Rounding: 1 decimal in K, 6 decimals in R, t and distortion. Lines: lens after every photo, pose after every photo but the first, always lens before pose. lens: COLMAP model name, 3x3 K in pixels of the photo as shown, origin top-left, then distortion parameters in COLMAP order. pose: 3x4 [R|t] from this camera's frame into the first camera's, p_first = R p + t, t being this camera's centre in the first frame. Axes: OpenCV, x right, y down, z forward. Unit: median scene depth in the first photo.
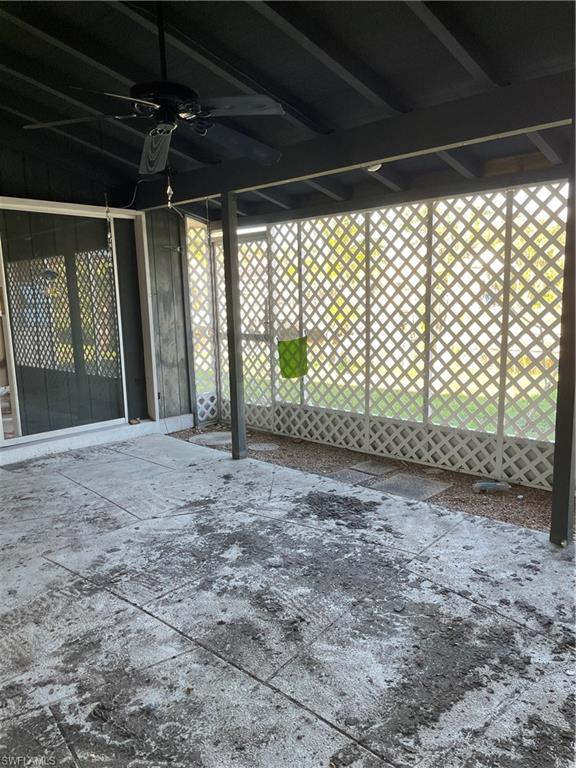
lens RADIAL K [[582.5, 0, 295.2], [0, 582.5, 391.2], [0, 0, 1]] dist [0.094924, -0.130808]
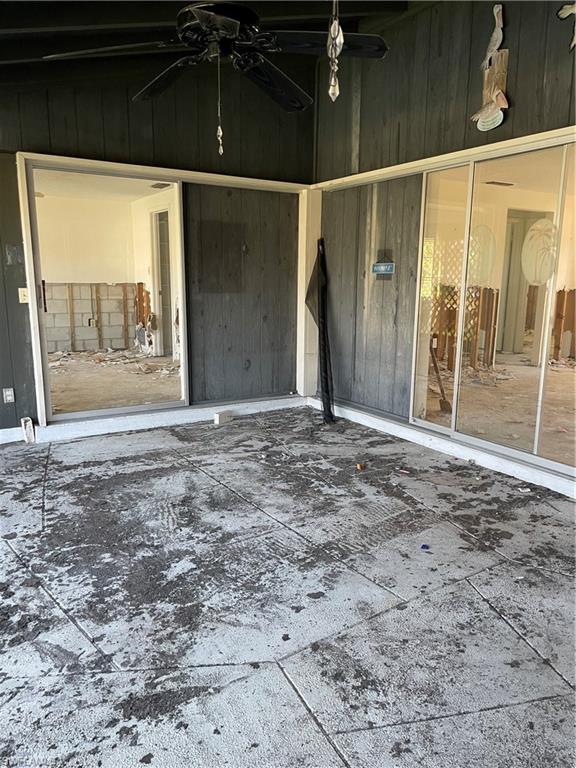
lens RADIAL K [[582.5, 0, 295.2], [0, 582.5, 391.2], [0, 0, 1]] dist [0.094924, -0.130808]
pose [[-0.966089, -0.034699, 0.255868, -0.451240], [0.056134, 0.939007, 0.339285, -0.233566], [-0.252035, 0.342143, -0.905216, 1.549513]]
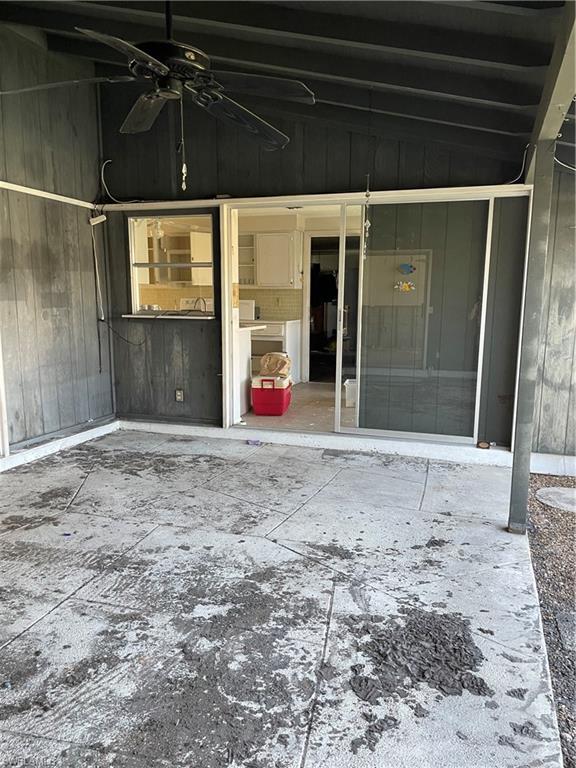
lens RADIAL K [[582.5, 0, 295.2], [0, 582.5, 391.2], [0, 0, 1]] dist [0.094924, -0.130808]
pose [[0.429590, 0.174594, -0.885985, 0.575705], [-0.166819, 0.979588, 0.112153, -0.123783], [0.887482, 0.099619, 0.449946, 0.667972]]
